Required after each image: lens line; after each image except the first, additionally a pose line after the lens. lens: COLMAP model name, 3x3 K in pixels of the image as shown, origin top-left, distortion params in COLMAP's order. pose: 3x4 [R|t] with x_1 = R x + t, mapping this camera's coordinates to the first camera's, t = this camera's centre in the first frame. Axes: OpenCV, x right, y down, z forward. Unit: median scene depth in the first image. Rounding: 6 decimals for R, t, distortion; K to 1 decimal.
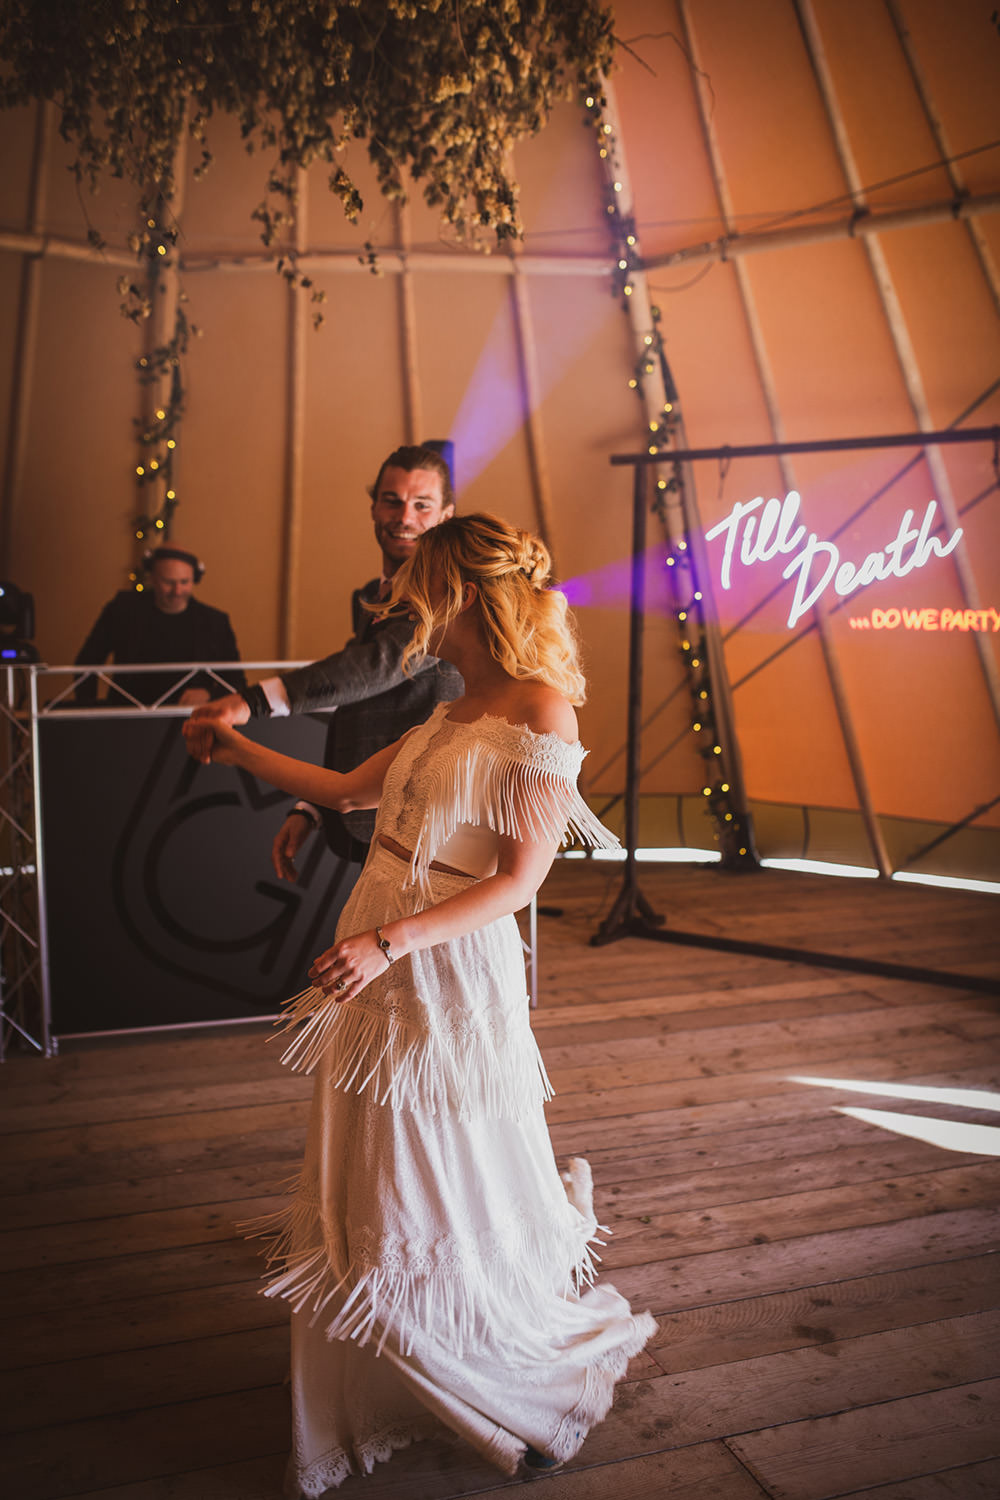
lens RADIAL K [[1432.0, 0, 510.5], [0, 1432.0, 754.7], [0, 0, 1]] dist [-0.032460, 0.000000]
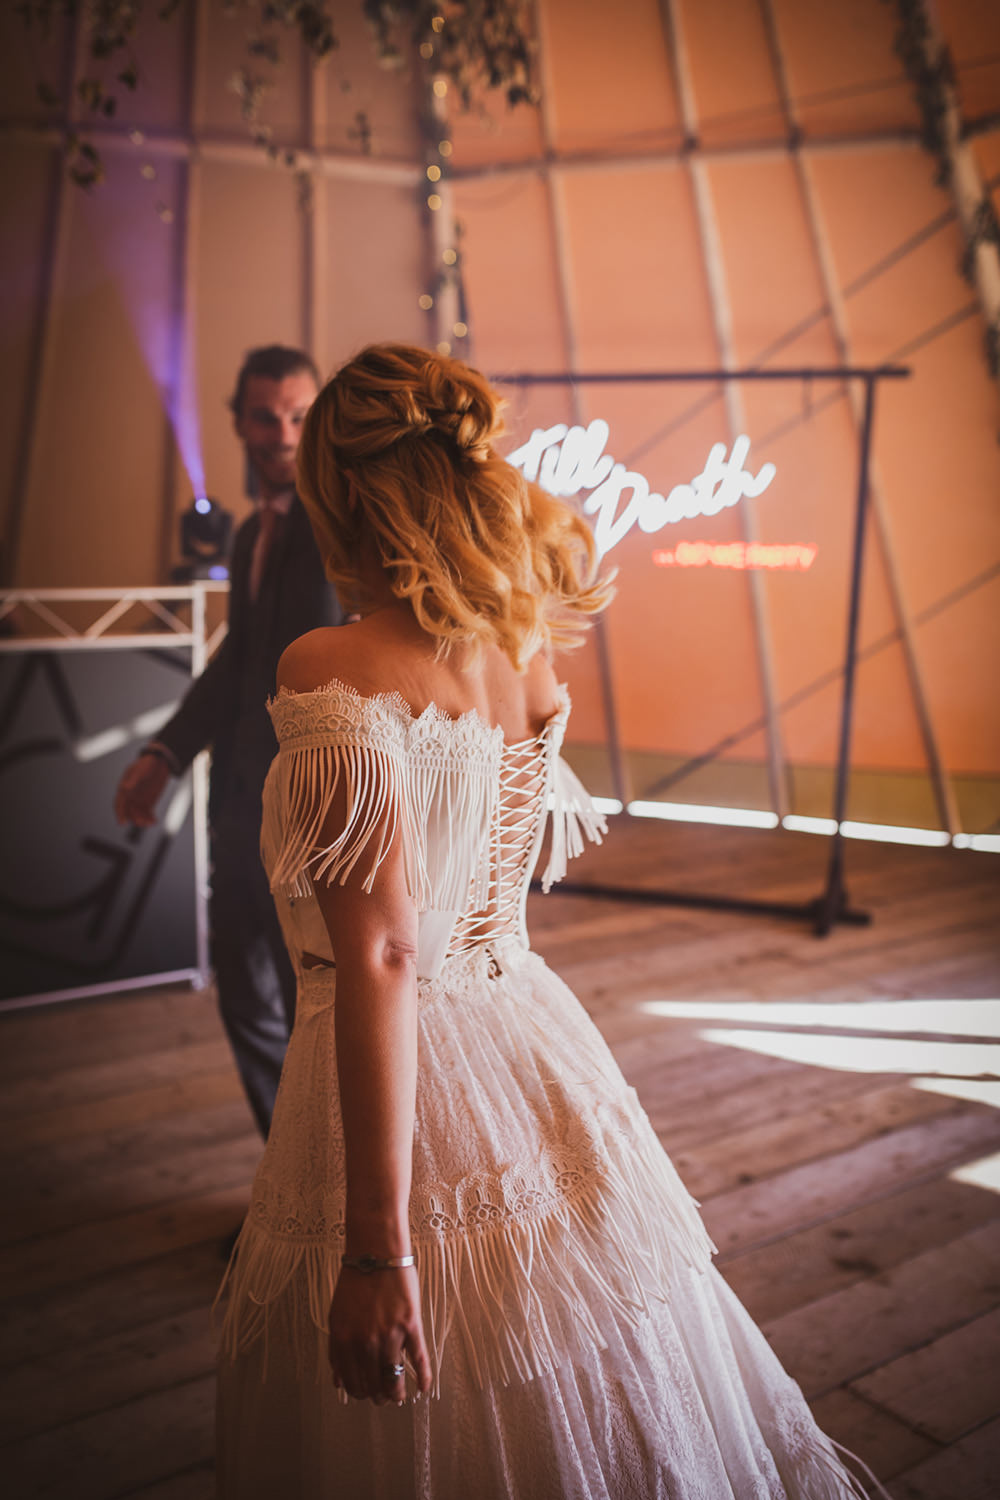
lens RADIAL K [[1432.0, 0, 488.1], [0, 1432.0, 757.7], [0, 0, 1]] dist [-0.032460, 0.000000]
pose [[0.955532, -0.023040, 0.293984, -0.172091], [0.010329, 0.998946, 0.044717, 0.001496], [-0.294705, -0.039692, 0.954764, 0.072683]]
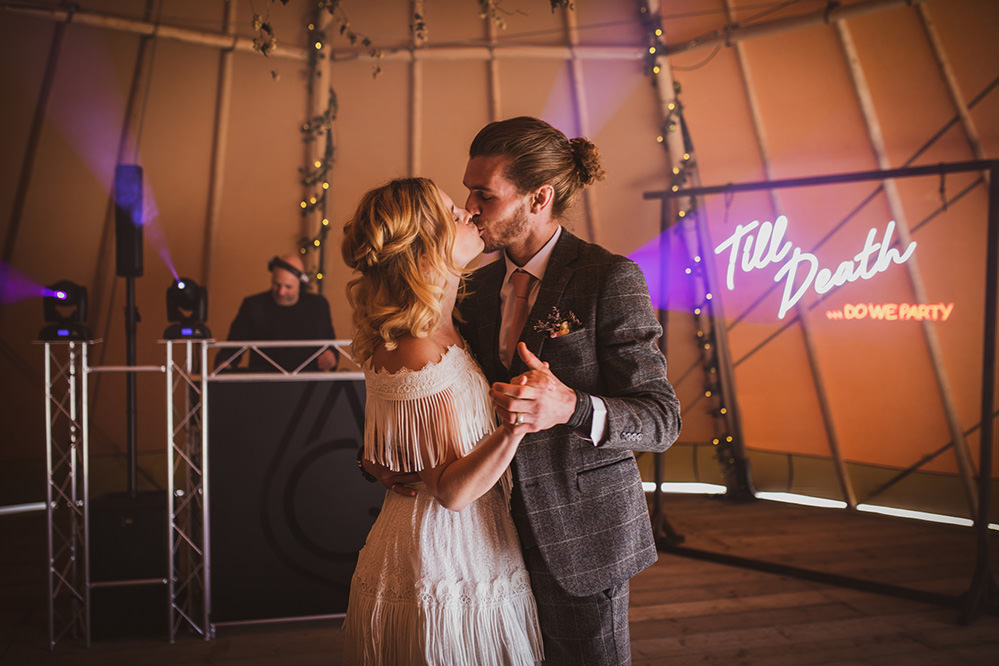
lens RADIAL K [[953.7, 0, 501.0], [0, 953.7, 336.6], [0, 0, 1]] dist [-0.032460, 0.000000]
pose [[0.996679, 0.006583, -0.081164, 0.010562], [-0.012940, 0.996866, -0.078043, -0.000535], [0.080396, 0.078834, 0.993641, 0.112810]]
